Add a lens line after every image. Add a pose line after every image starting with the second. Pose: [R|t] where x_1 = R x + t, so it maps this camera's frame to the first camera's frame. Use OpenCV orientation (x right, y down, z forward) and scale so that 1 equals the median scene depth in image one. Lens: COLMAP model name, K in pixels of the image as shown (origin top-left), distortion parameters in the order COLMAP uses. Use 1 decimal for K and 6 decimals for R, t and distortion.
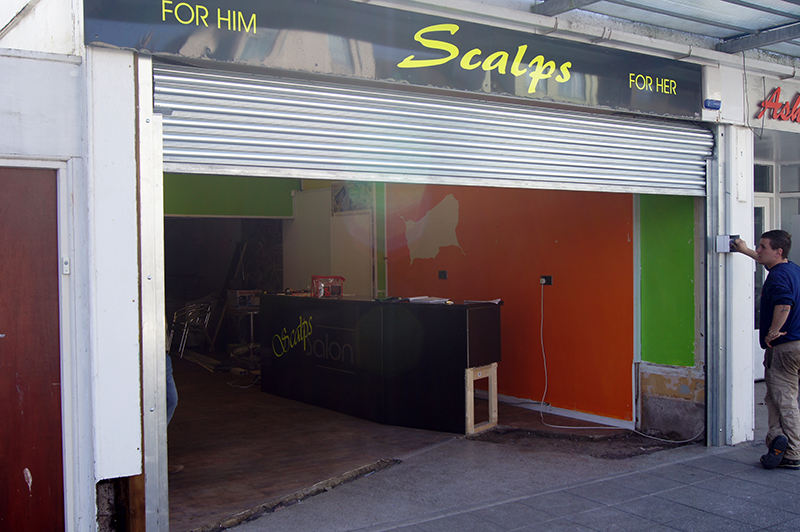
lens RADIAL K [[860.7, 0, 394.8], [0, 860.7, 262.9], [0, 0, 1]] dist [-0.062085, 0.000000]
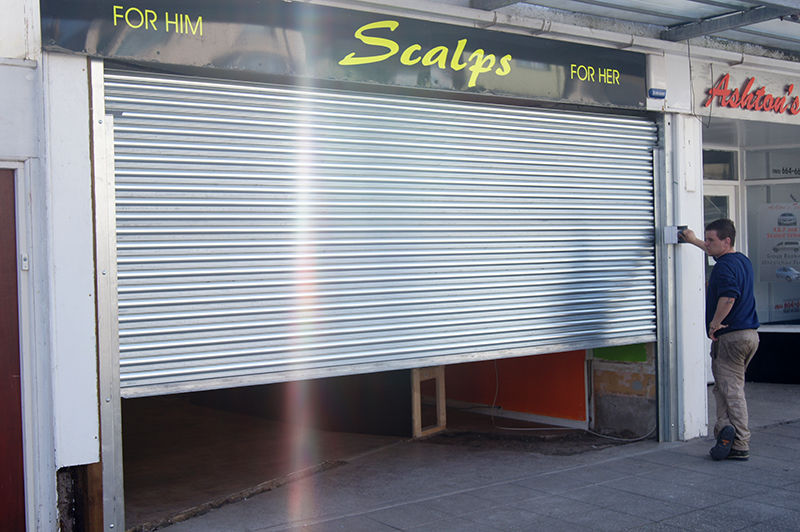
lens RADIAL K [[1084.9, 0, 398.8], [0, 1084.9, 267.2], [0, 0, 1]] dist [-0.044830, 0.000000]
pose [[0.997637, -0.014553, 0.067148, -0.014490], [0.014622, 0.999893, -0.000533, 0.013138], [-0.067133, 0.001513, 0.997743, -0.266916]]
